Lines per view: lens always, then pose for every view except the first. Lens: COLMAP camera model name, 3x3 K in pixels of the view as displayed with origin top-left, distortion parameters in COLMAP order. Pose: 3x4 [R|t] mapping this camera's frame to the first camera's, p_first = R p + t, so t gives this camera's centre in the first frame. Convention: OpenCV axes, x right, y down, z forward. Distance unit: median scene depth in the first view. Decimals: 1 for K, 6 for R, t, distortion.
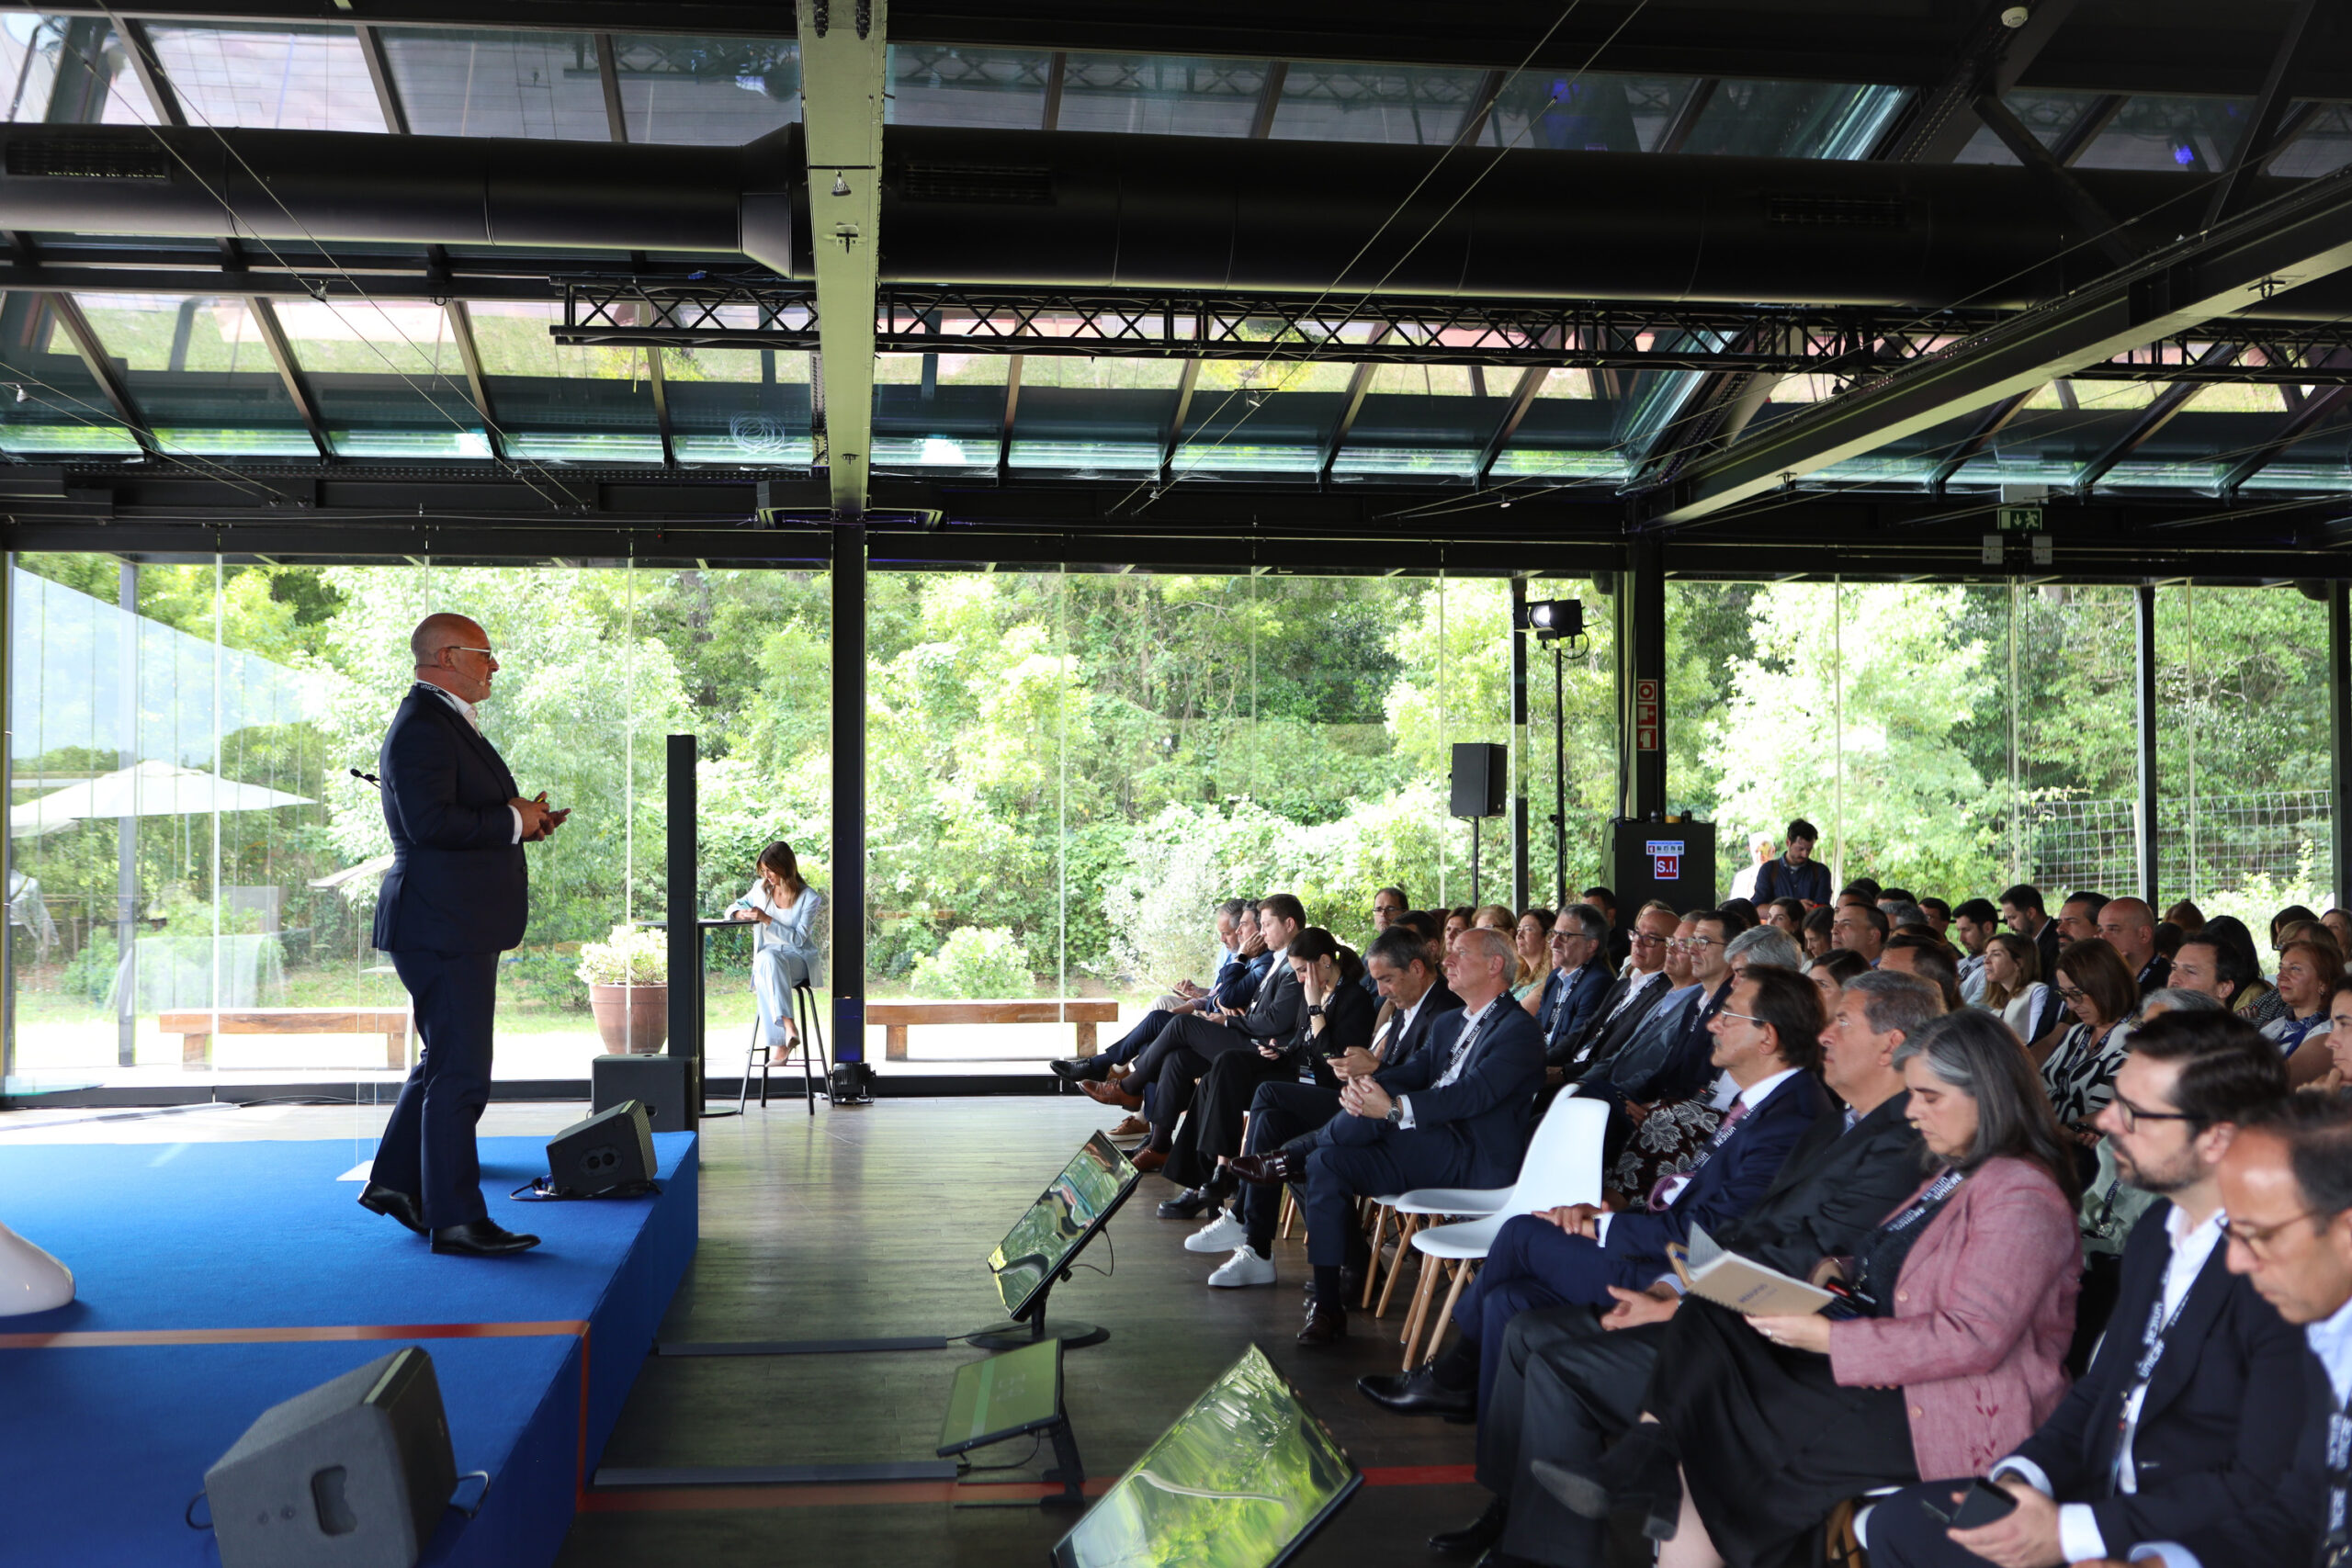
lens RADIAL K [[2588.8, 0, 1176.0], [0, 2588.8, 784.0], [0, 0, 1]] dist [0.004200, -0.004804]
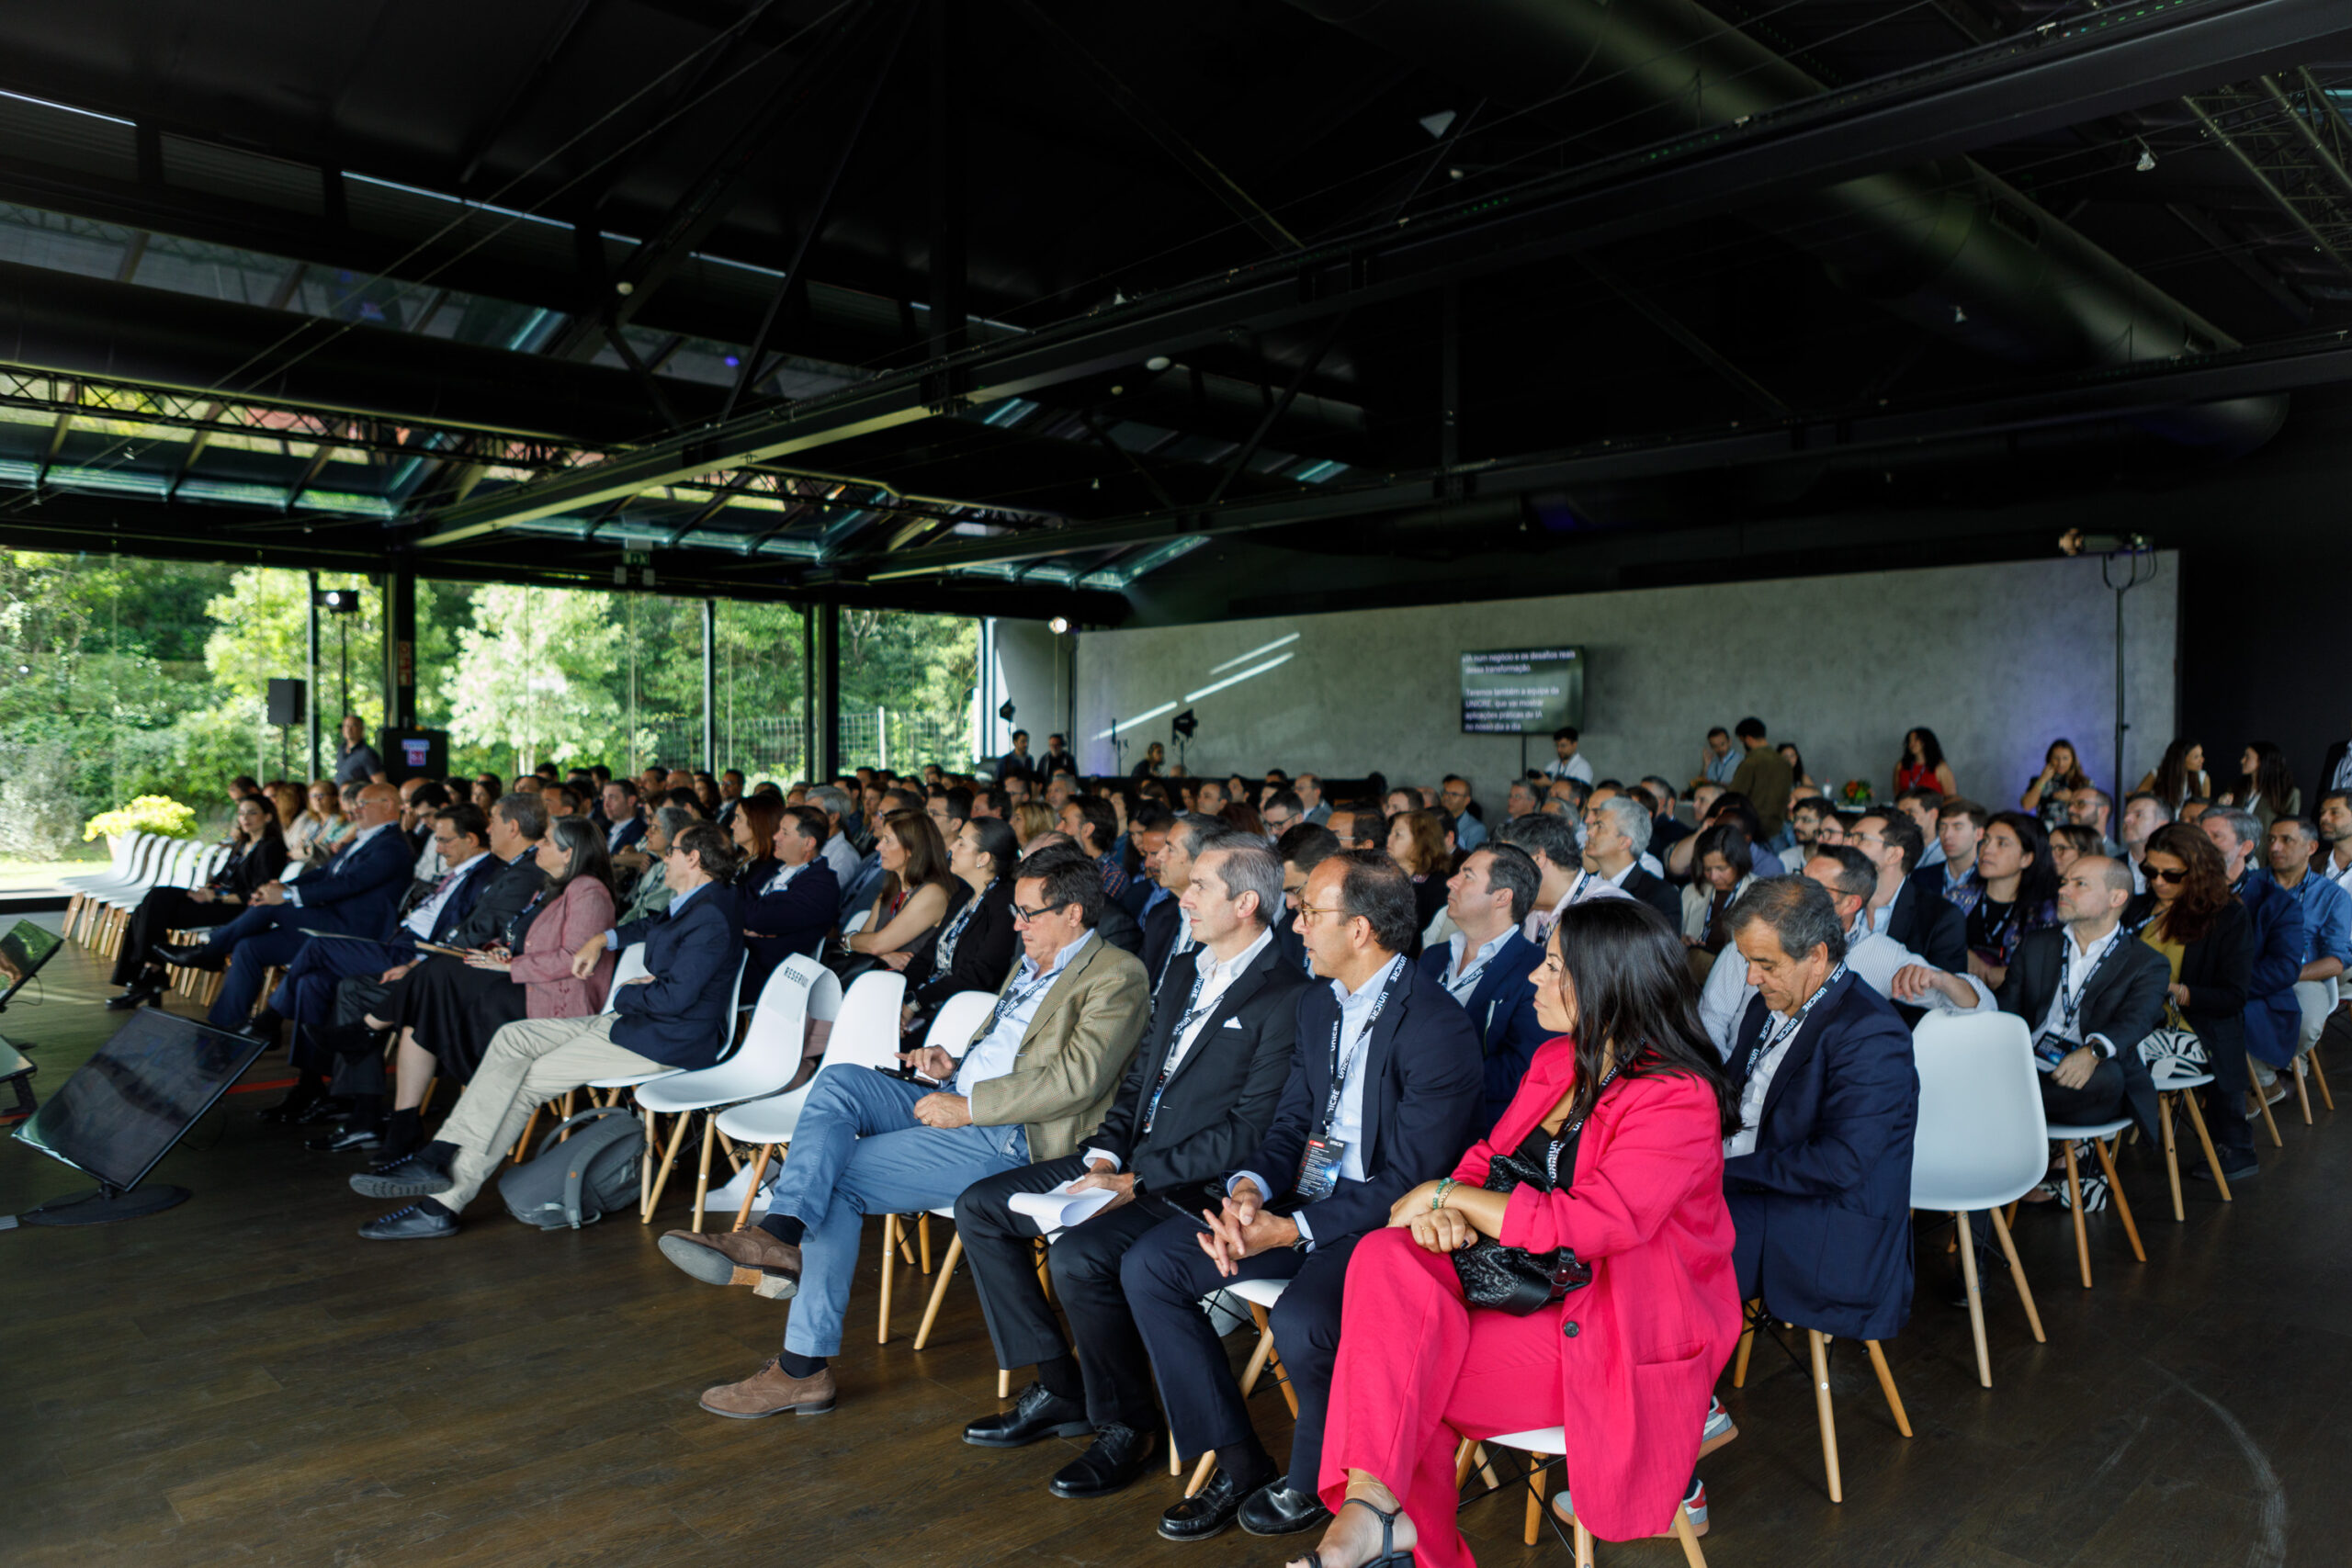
lens RADIAL K [[1593.8, 0, 1176.0], [0, 1593.8, 784.0], [0, 0, 1]] dist [-0.009975, 0.002457]
pose [[0.806698, -0.008999, 0.590895, -0.013454], [-0.018050, 0.999042, 0.039858, 0.000134], [-0.590688, -0.042819, 0.805763, -0.071562]]
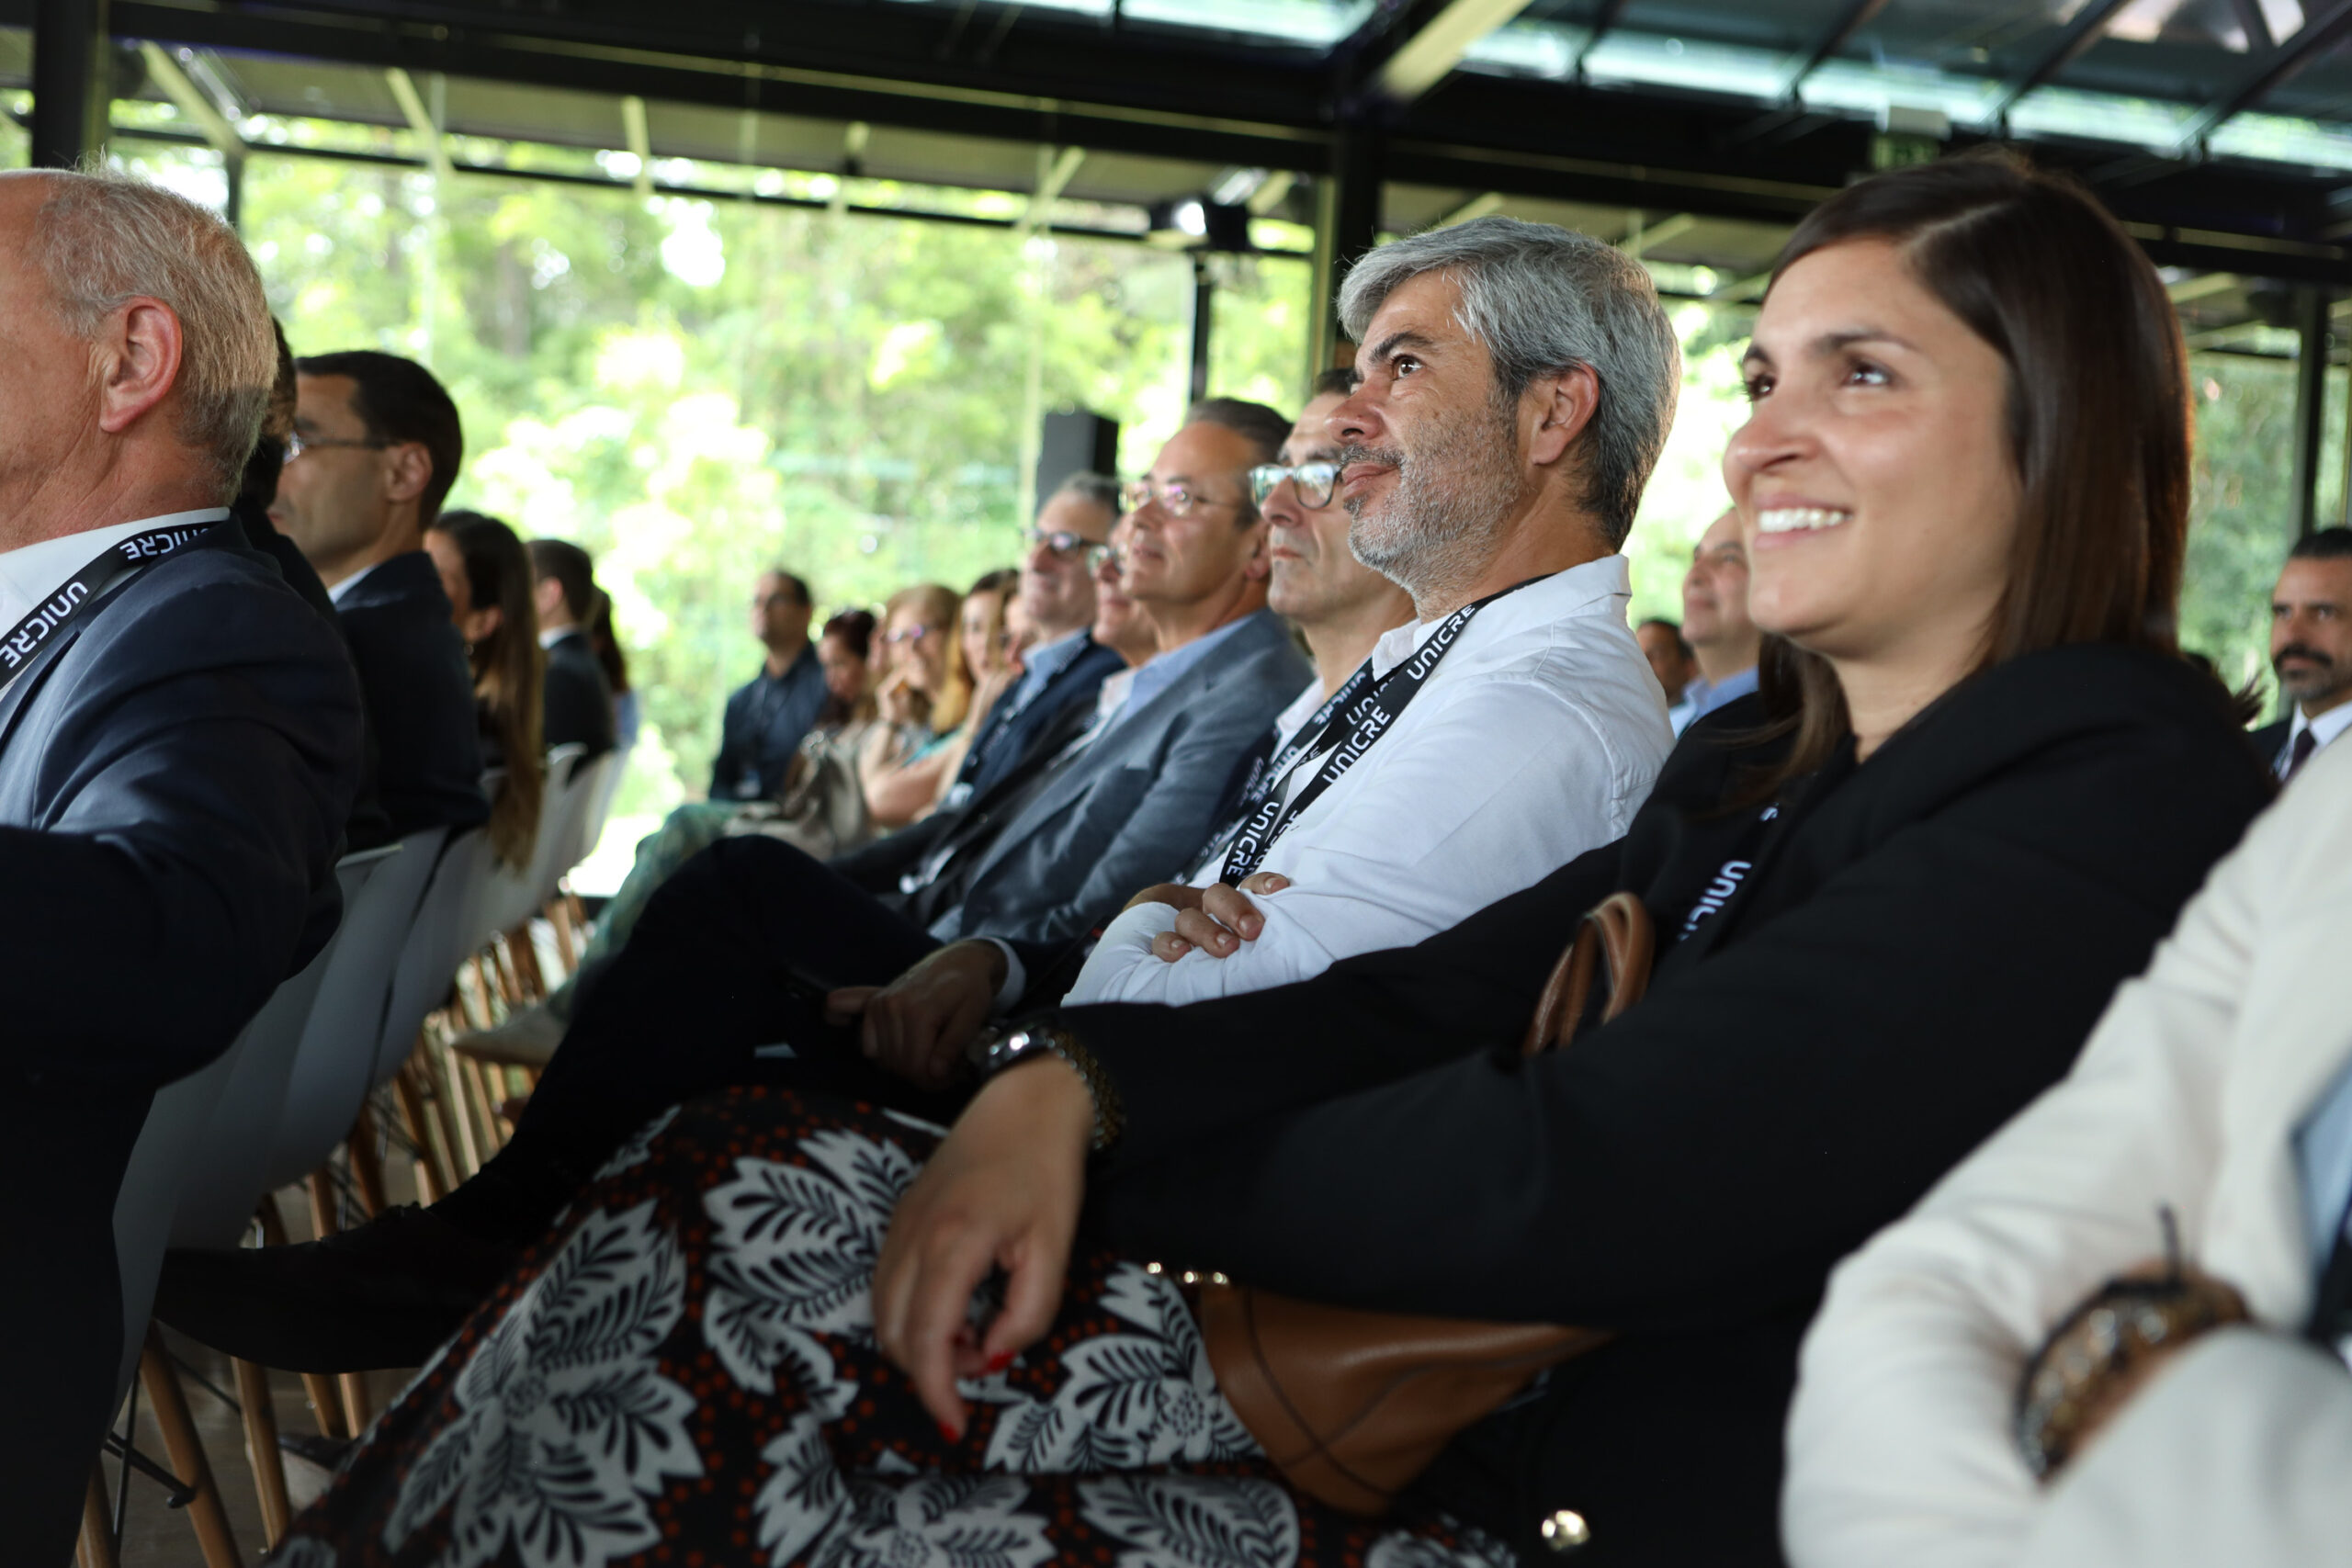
lens RADIAL K [[2305.4, 0, 1176.0], [0, 2305.4, 784.0], [0, 0, 1]] dist [-0.003256, -0.001633]
pose [[0.995833, 0.049811, 0.076386, 0.084369], [-0.053883, 0.997182, 0.052205, 0.037122], [-0.073570, -0.056104, 0.995711, 0.352794]]
